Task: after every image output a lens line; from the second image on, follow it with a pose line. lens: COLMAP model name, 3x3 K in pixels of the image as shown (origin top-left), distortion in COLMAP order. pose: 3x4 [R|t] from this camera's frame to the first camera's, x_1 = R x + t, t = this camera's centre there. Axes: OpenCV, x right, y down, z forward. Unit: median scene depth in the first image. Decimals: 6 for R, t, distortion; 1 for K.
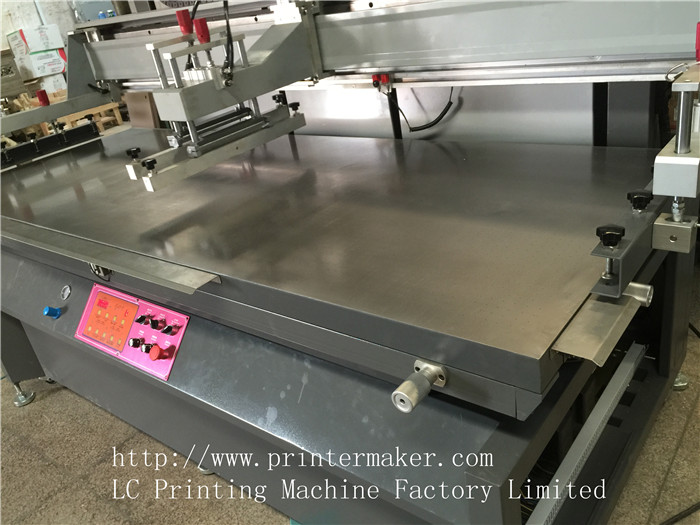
lens RADIAL K [[597.4, 0, 349.3], [0, 597.4, 263.8], [0, 0, 1]] dist [0.055556, -0.019336]
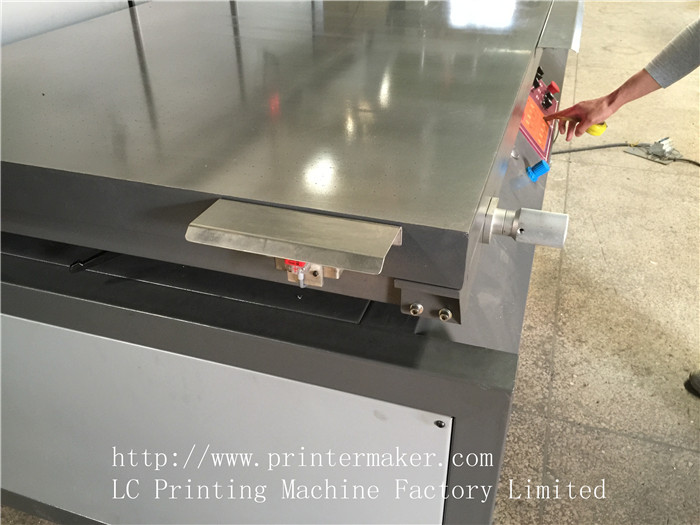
lens RADIAL K [[597.4, 0, 350.3], [0, 597.4, 263.3], [0, 0, 1]] dist [0.055556, -0.019336]
pose [[-0.329878, -0.377578, 0.865225, -0.773842], [0.475008, 0.725662, 0.497777, -0.203775], [-0.815811, 0.575195, -0.060027, 0.949802]]
